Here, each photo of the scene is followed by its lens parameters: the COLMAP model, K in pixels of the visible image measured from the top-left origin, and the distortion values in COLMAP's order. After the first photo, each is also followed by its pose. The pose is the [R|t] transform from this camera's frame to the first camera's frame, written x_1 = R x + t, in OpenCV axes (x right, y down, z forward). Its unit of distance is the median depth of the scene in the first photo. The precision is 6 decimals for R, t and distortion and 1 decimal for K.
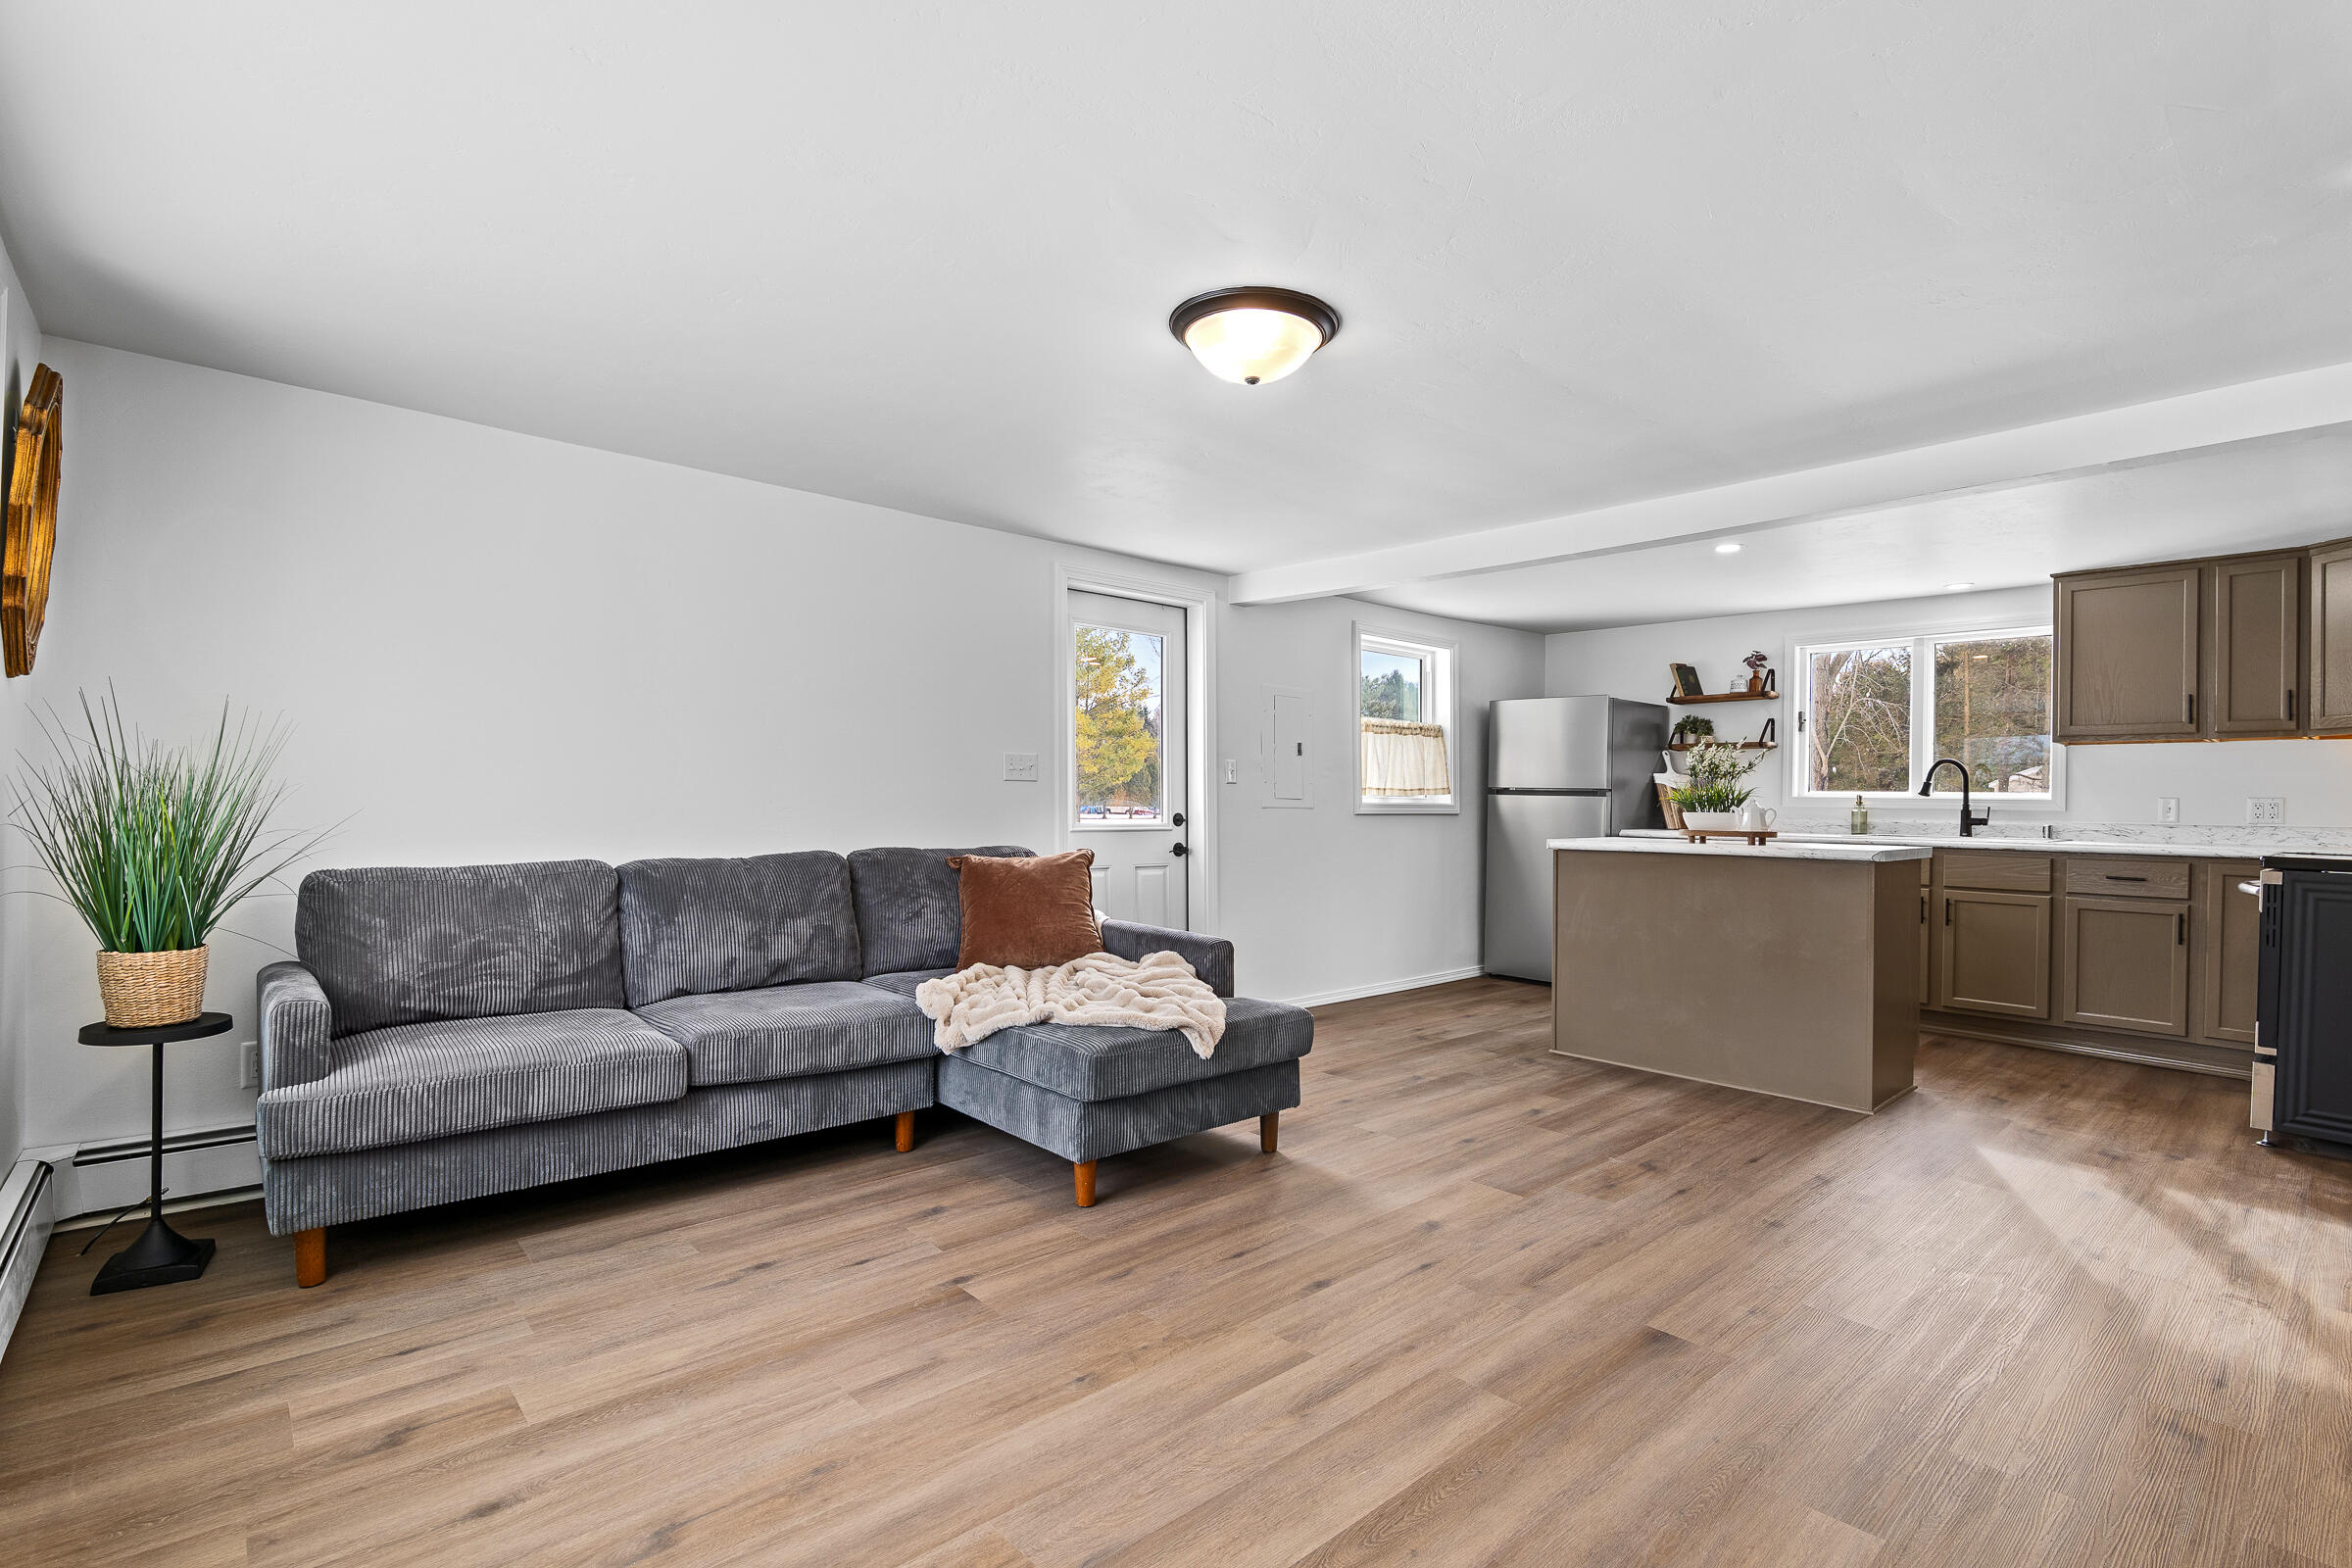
lens RADIAL K [[1091.3, 0, 1172.9], [0, 1091.3, 803.2], [0, 0, 1]] dist [-0.017961, 0.003686]
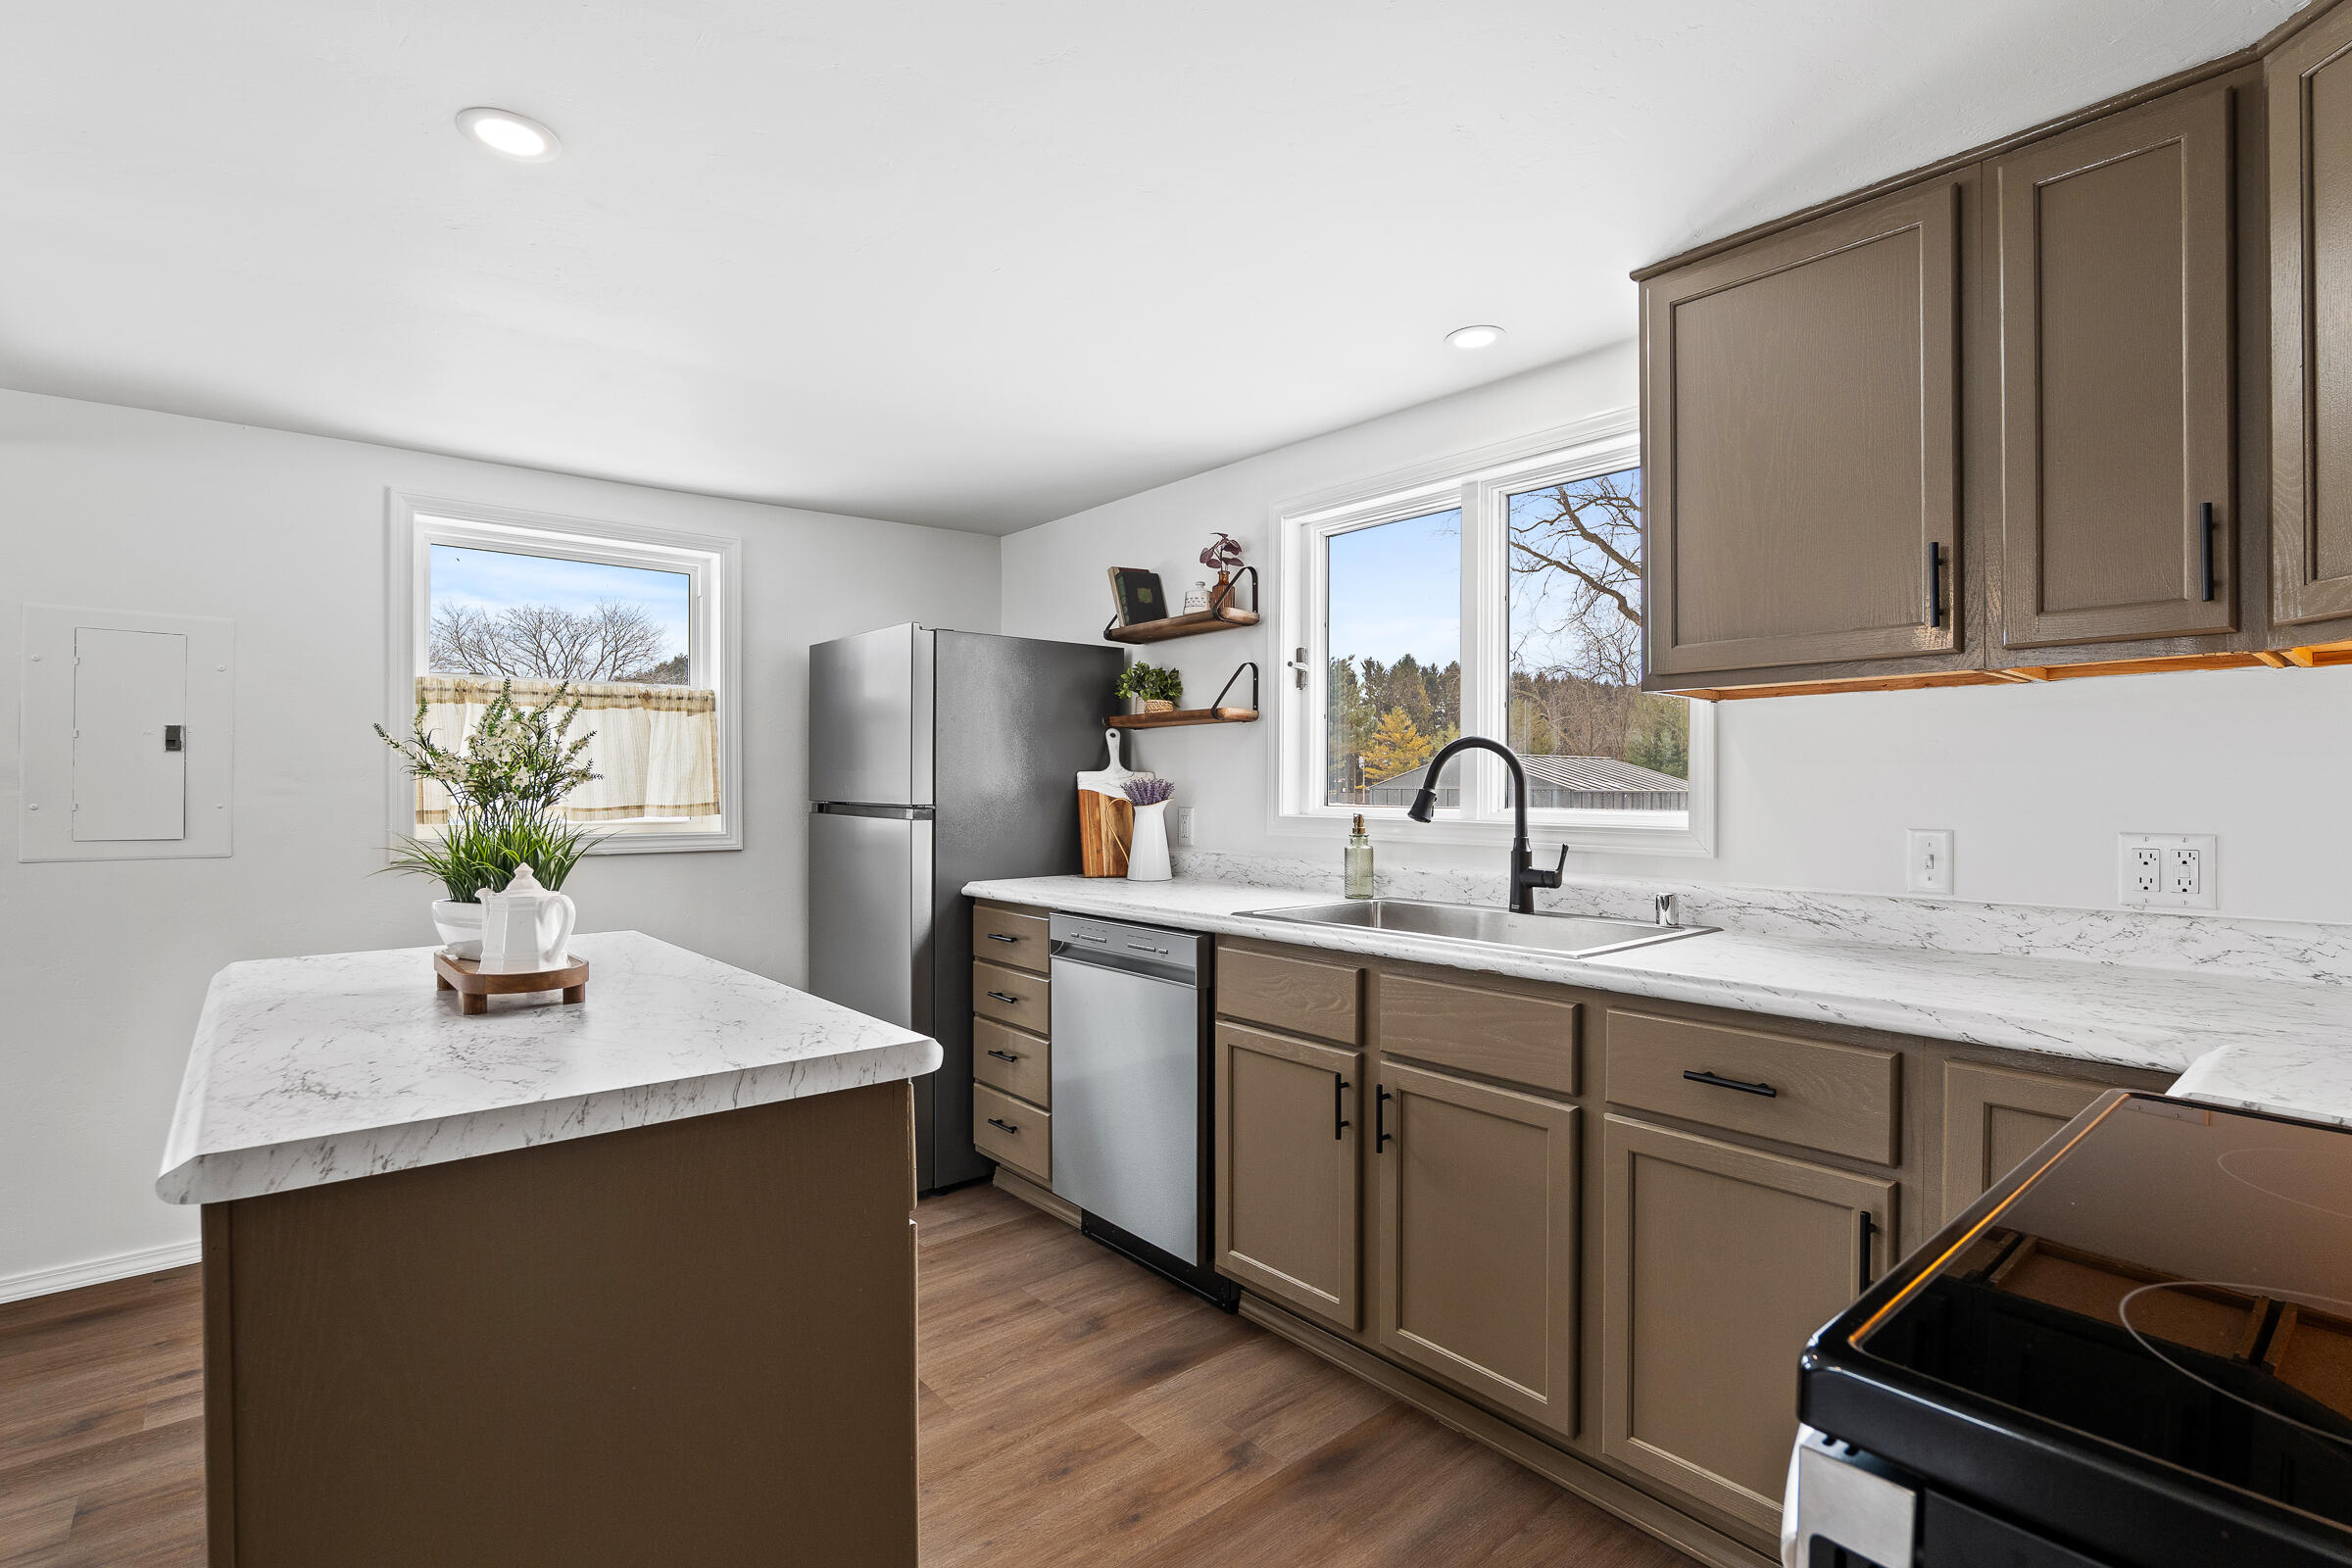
lens RADIAL K [[1091.3, 0, 1178.9], [0, 1091.3, 786.1], [0, 0, 1]] dist [-0.017961, 0.003686]
pose [[0.999523, -0.014108, -0.027478, 0.542545], [0.013980, 0.999890, -0.004863, -0.017929], [0.027544, 0.004477, 0.999611, 0.492371]]
